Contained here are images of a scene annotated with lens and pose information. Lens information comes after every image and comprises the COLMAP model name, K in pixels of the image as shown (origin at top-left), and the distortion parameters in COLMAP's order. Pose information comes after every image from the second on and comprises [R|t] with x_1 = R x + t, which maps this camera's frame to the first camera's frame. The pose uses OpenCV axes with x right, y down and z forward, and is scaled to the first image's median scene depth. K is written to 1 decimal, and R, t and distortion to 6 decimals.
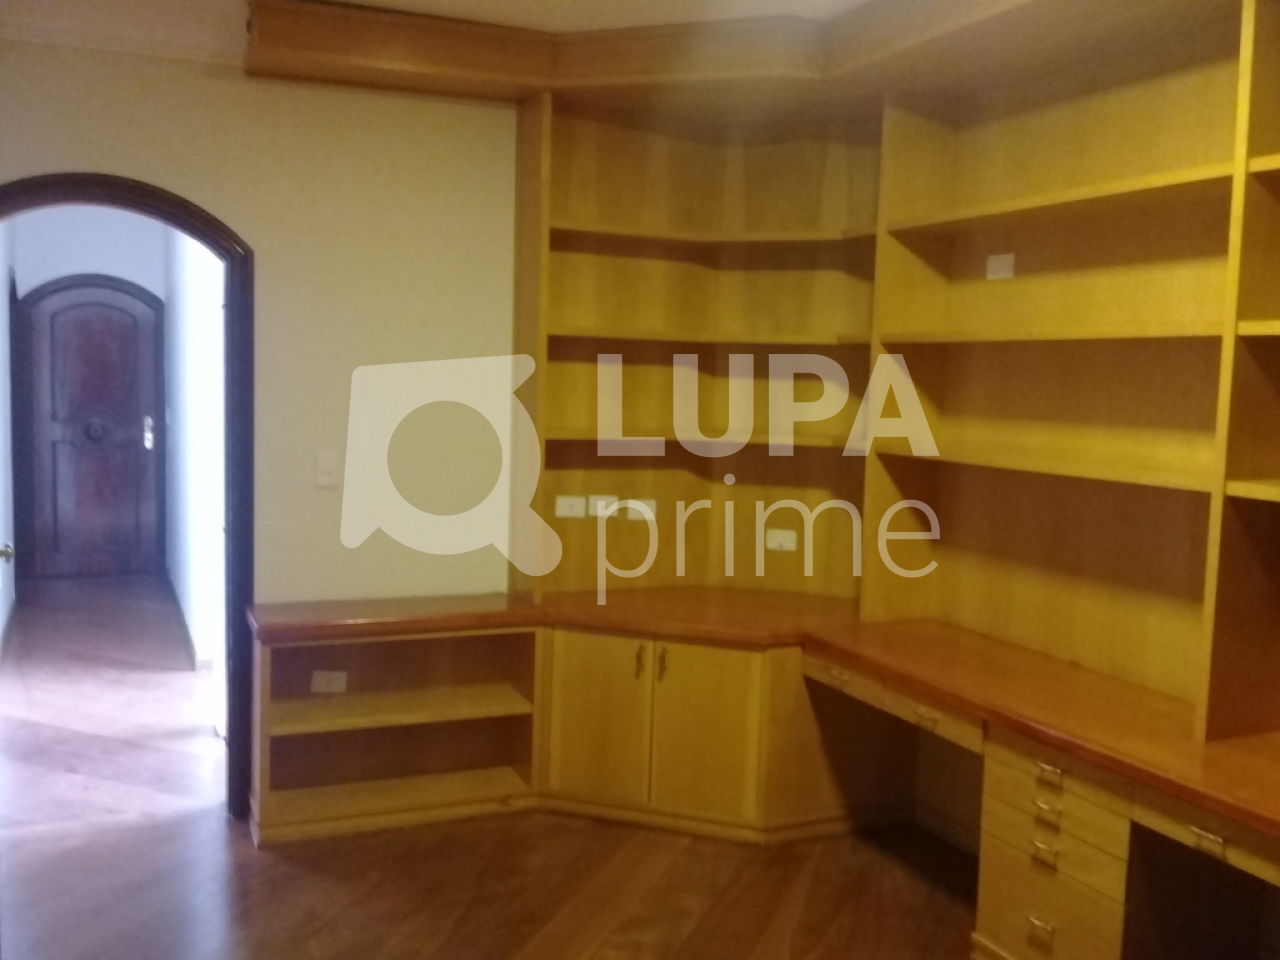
lens RADIAL K [[1181.2, 0, 640.0], [0, 1181.2, 480.0], [0, 0, 1]] dist [0.006742, -0.000936]
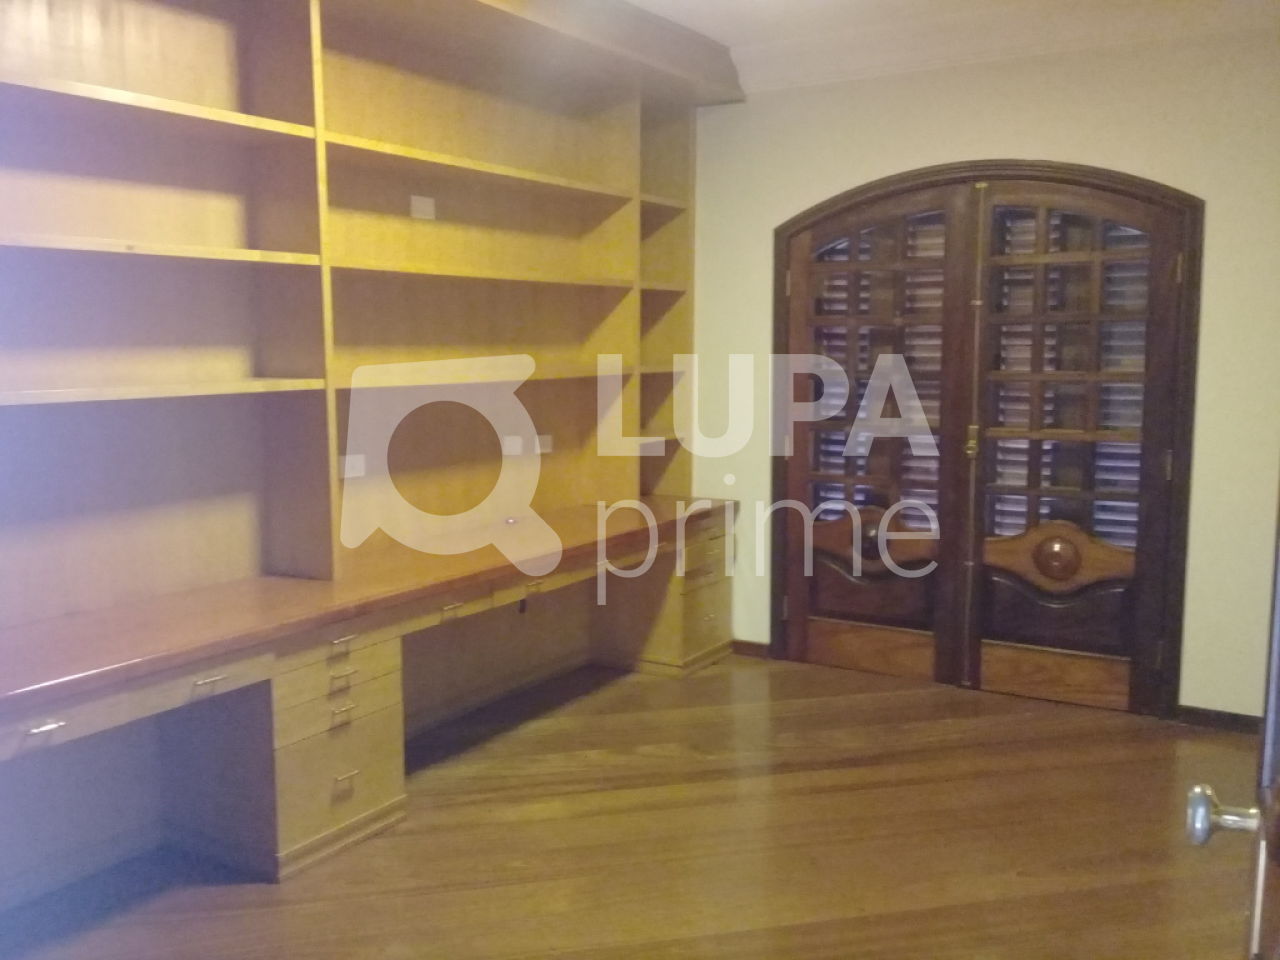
lens RADIAL K [[1181.2, 0, 640.0], [0, 1181.2, 480.0], [0, 0, 1]] dist [0.006742, -0.000936]
pose [[-0.565147, -0.136061, 0.813693, -0.794355], [0.051890, 0.978491, 0.199657, -0.135421], [-0.823356, 0.155058, -0.545931, 1.481296]]
